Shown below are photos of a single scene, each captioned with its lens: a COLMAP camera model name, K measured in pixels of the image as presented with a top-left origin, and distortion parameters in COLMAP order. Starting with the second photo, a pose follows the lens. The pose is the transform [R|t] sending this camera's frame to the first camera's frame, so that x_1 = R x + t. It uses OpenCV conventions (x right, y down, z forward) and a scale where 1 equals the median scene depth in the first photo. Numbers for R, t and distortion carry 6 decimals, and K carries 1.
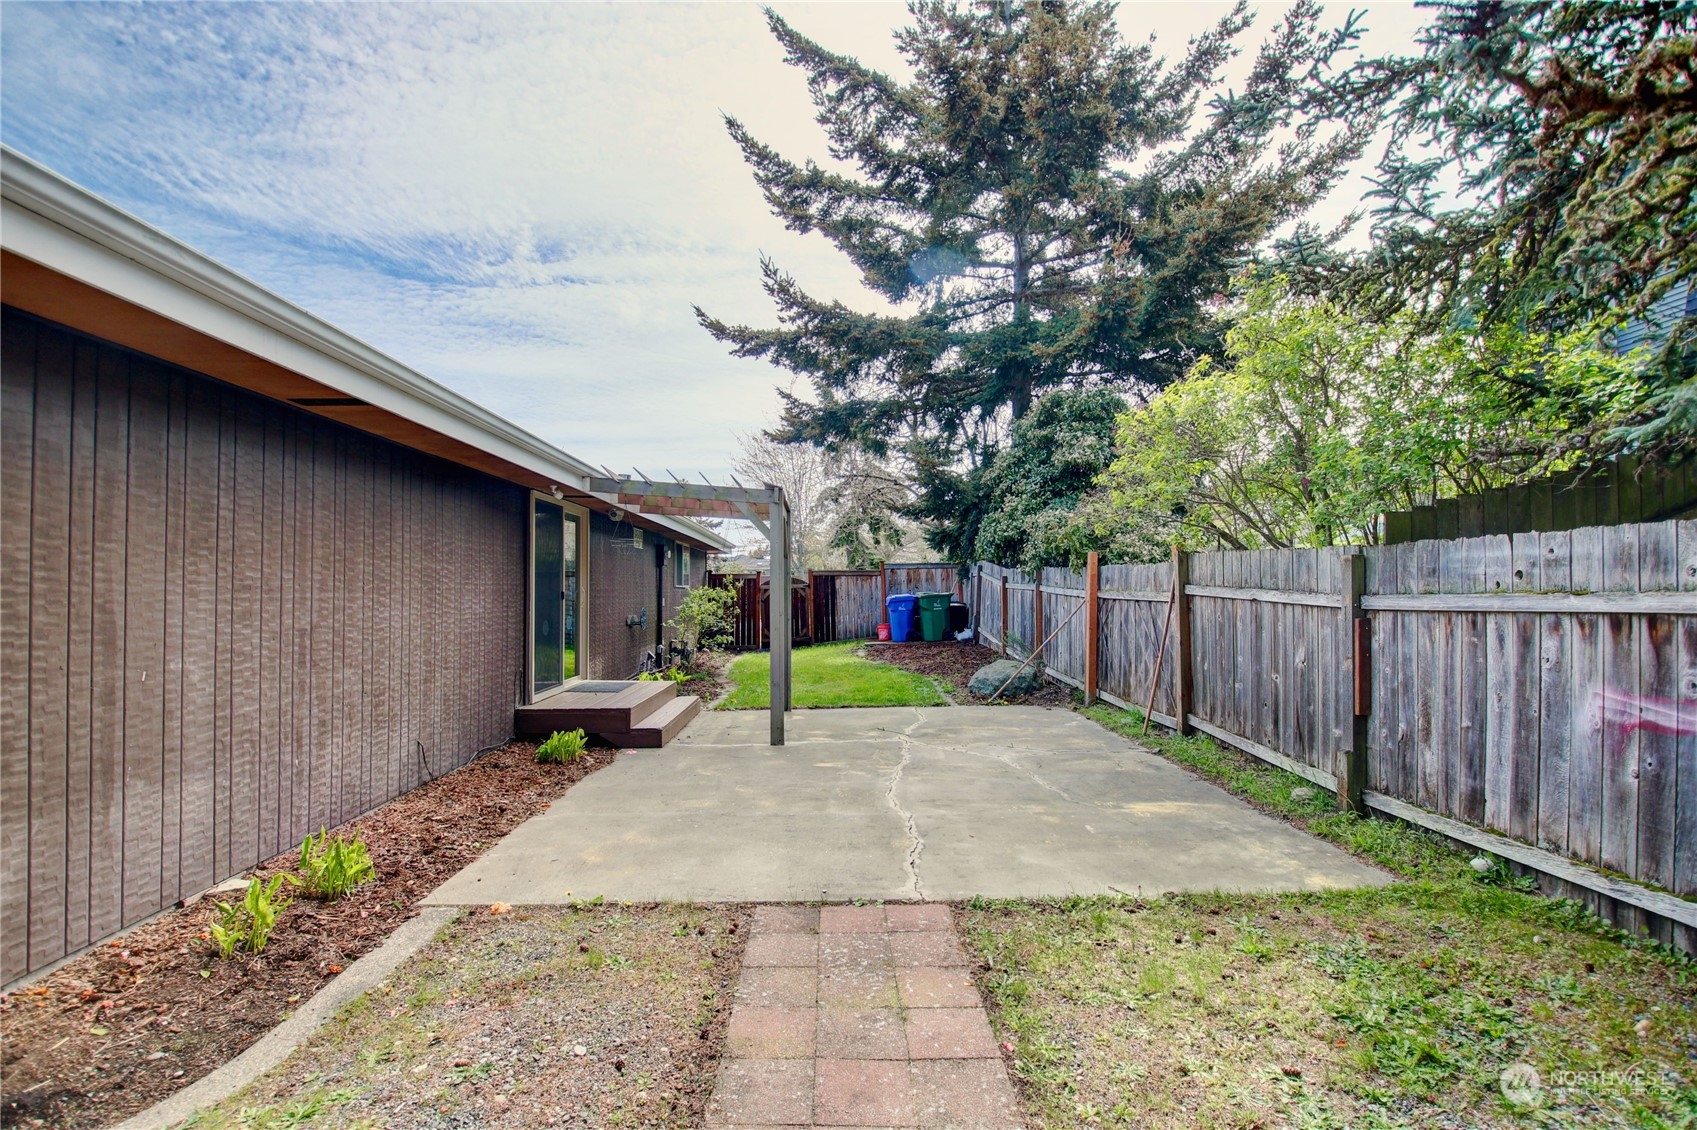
lens RADIAL K [[800.6, 0, 848.6], [0, 800.6, 573.7], [0, 0, 1]] dist [-0.023883, -0.000980]
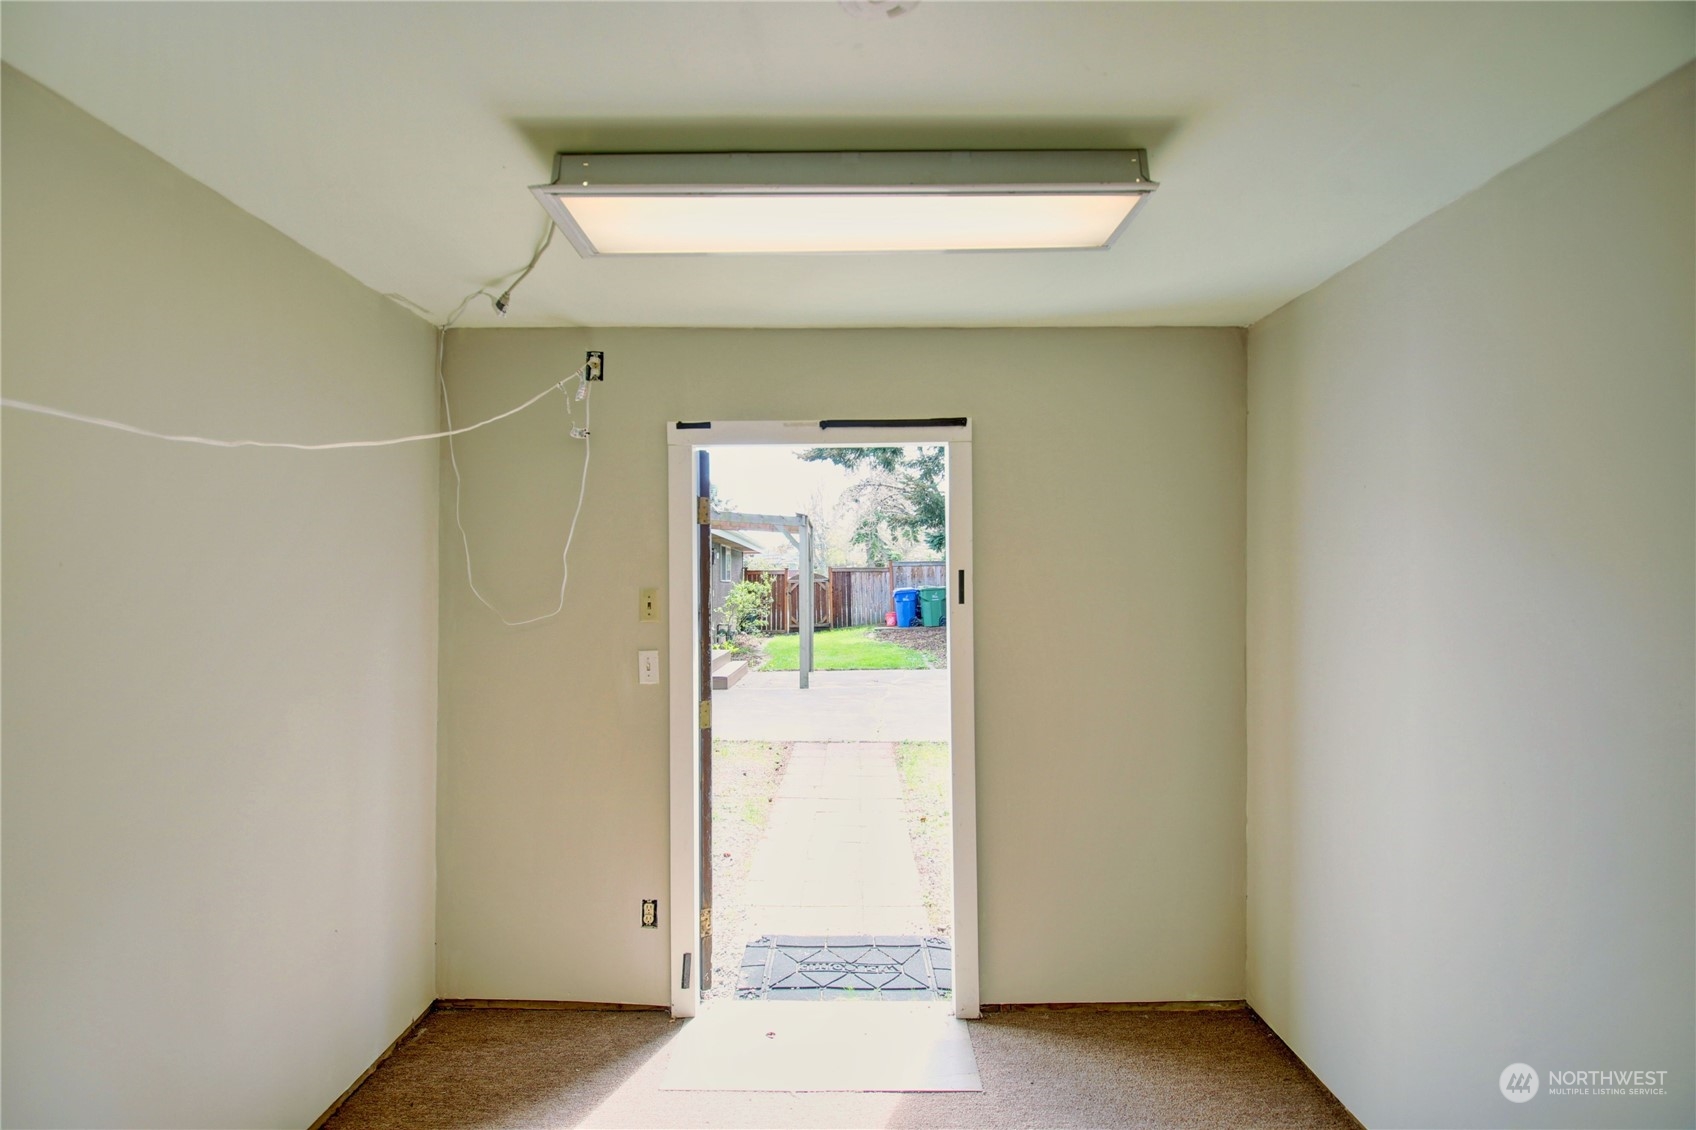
lens RADIAL K [[800.1, 0, 847.1], [0, 800.1, 564.2], [0, 0, 1]] dist [-0.023883, -0.000980]
pose [[0.999526, 0.000849, -0.030784, 0.016831], [-0.000966, 0.999992, -0.003787, -0.005244], [0.030781, 0.003815, 0.999519, -0.224043]]
